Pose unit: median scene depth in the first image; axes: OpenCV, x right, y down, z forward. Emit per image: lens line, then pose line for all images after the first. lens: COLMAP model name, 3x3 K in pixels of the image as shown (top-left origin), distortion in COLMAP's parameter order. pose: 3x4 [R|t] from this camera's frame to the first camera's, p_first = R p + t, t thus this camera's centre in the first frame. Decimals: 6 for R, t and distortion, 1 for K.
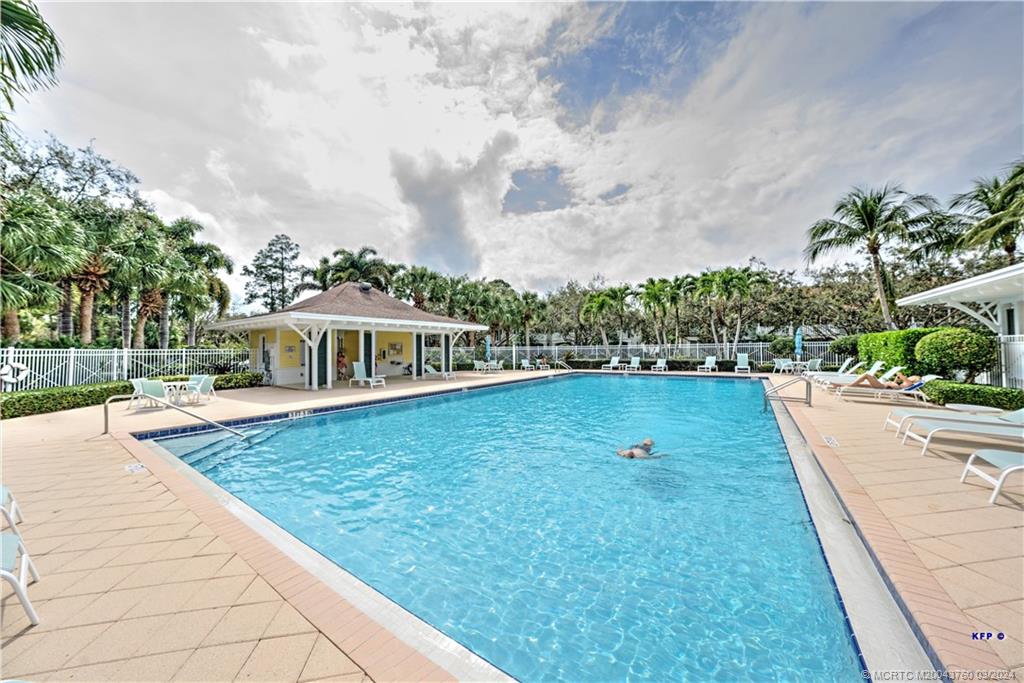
lens RADIAL K [[349.4, 0, 515.2], [0, 349.4, 340.8], [0, 0, 1]] dist [-0.016966, 0.000757]
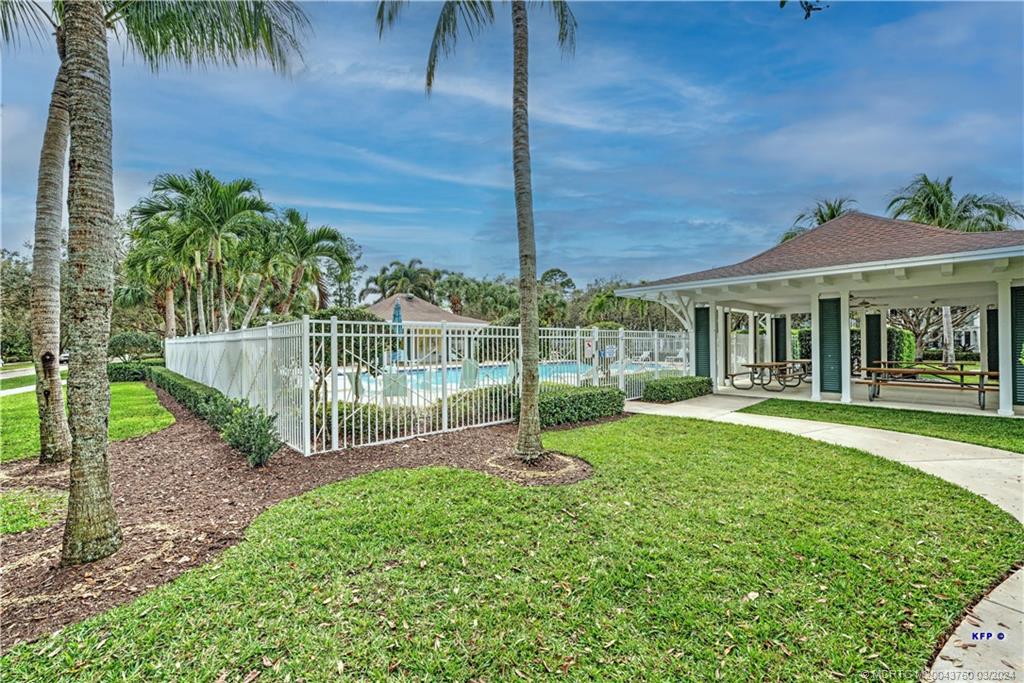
lens RADIAL K [[432.4, 0, 514.1], [0, 432.4, 336.6], [0, 0, 1]] dist [0.000386, -0.000054]
pose [[0.977546, 0.002274, -0.210709, 0.232802], [-0.000671, 0.999970, 0.007675, -0.006598], [0.210720, -0.007361, 0.977519, -0.411305]]
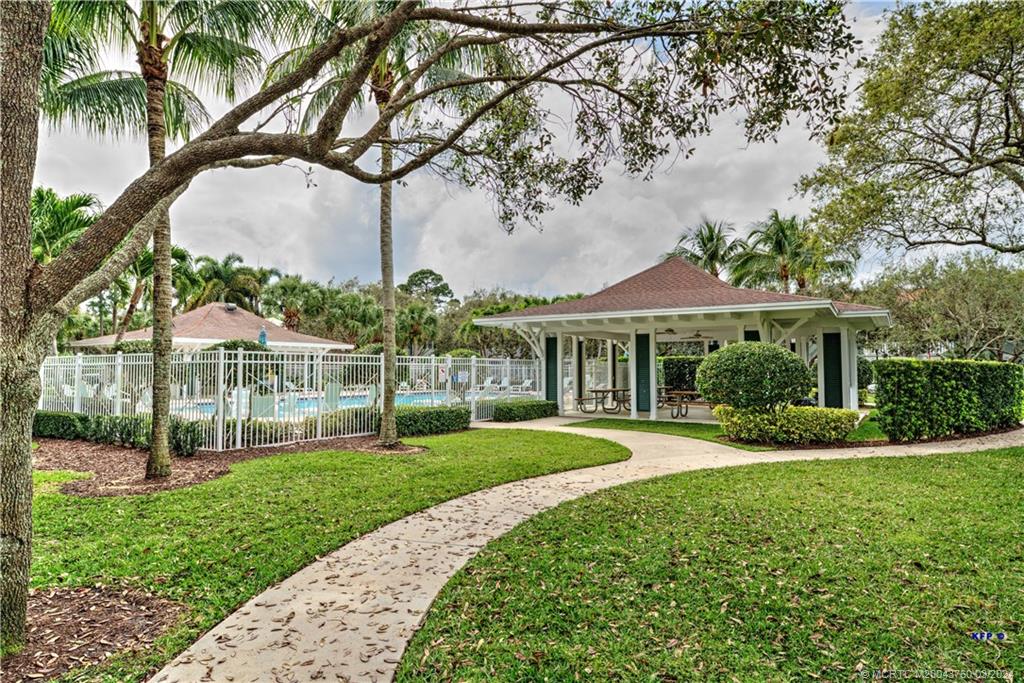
lens RADIAL K [[623.9, 0, 517.5], [0, 623.9, 343.6], [0, 0, 1]] dist [0.030292, 0.000949]
pose [[0.999600, 0.013083, 0.025091, 0.273880], [-0.012569, 0.999711, -0.020511, -0.011704], [-0.025352, 0.020188, 0.999475, -0.643228]]
